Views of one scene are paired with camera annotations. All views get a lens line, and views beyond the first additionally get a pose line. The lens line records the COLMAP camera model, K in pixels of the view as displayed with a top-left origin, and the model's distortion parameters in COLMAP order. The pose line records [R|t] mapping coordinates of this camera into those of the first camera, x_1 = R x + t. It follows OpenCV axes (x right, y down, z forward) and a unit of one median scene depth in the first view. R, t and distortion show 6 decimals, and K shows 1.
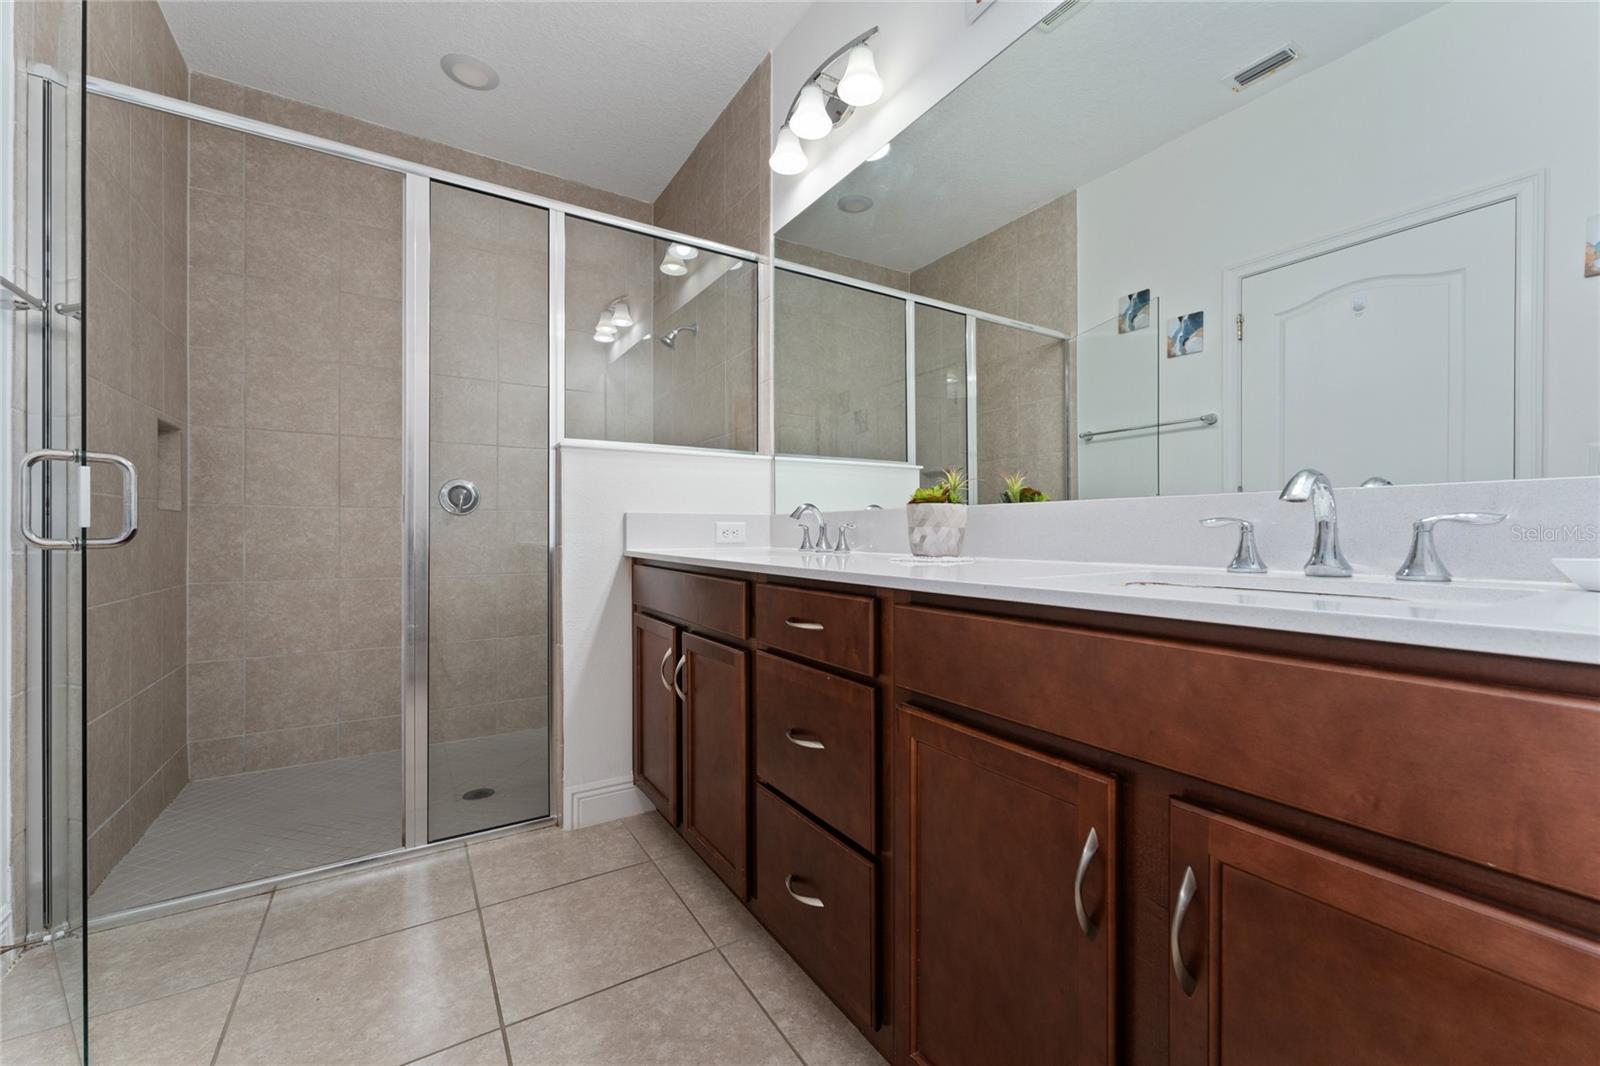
lens RADIAL K [[636.7, 0, 800.0], [0, 636.7, 533.0], [0, 0, 1]] dist [-0.000157, -0.000116]
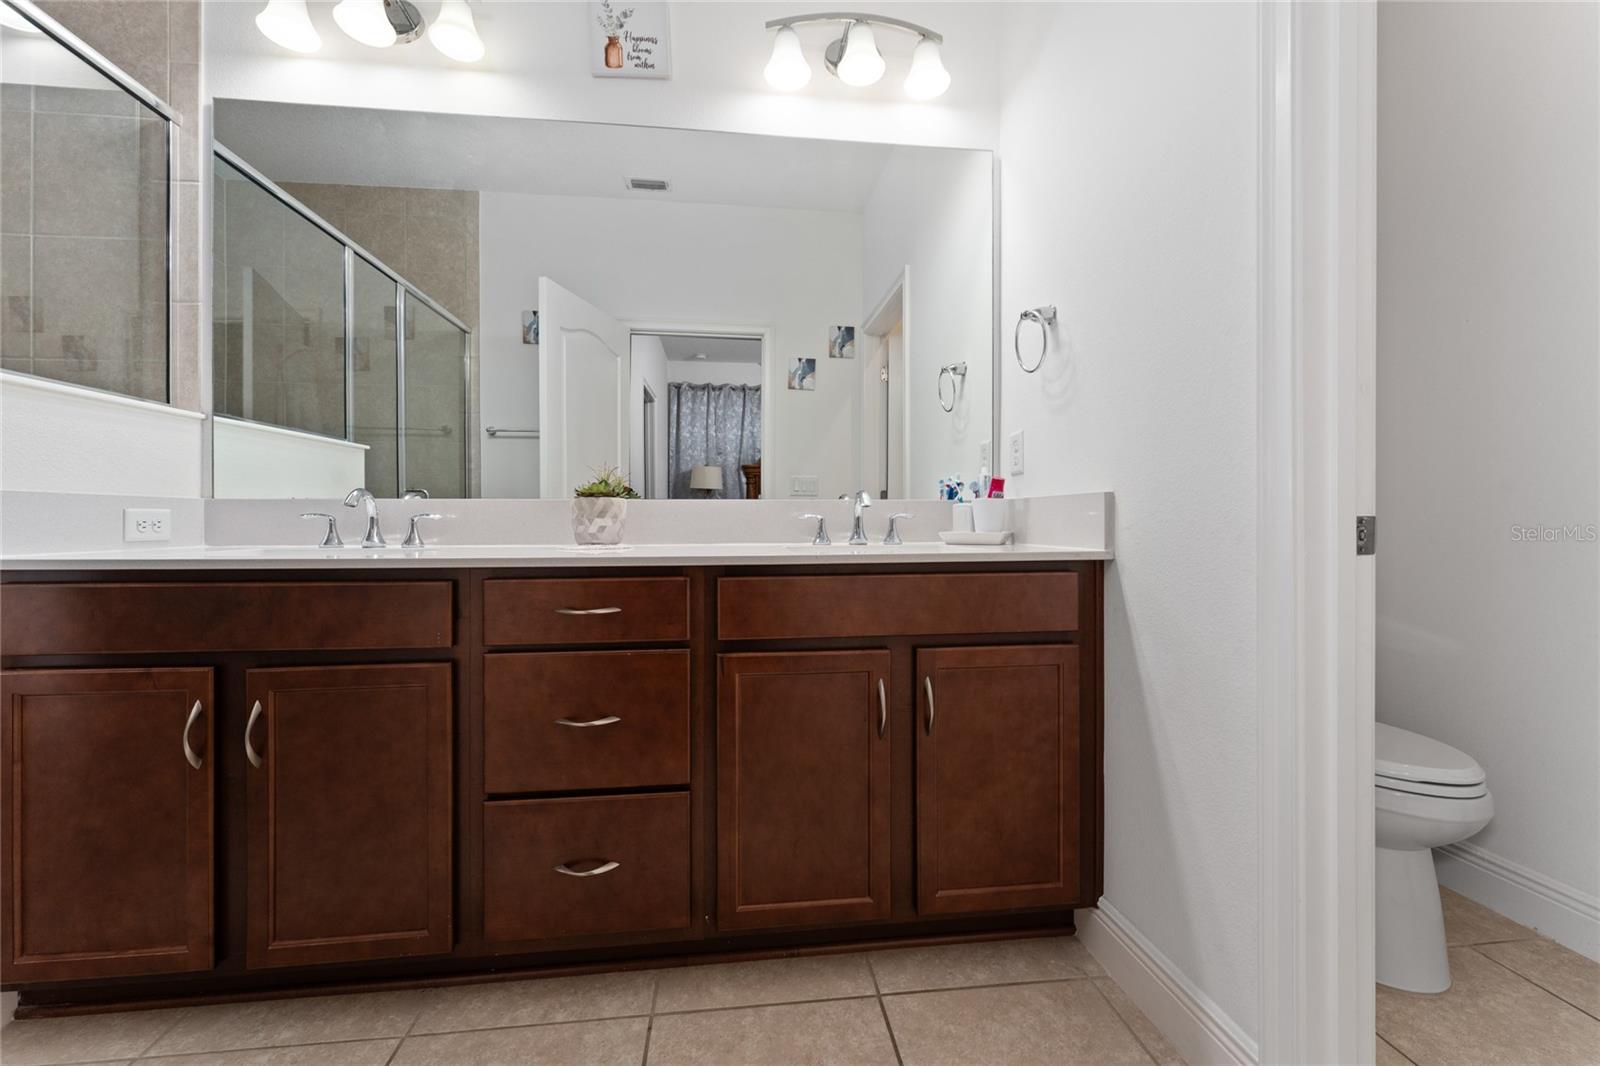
lens RADIAL K [[642.4, 0, 799.2], [0, 642.4, 519.5], [0, 0, 1]] dist [0.000922, 0.000123]
pose [[0.428413, 0.000877, 0.903582, -0.416440], [0.003568, 0.999990, -0.002662, -0.001959], [-0.903576, 0.004364, 0.428406, 0.122579]]
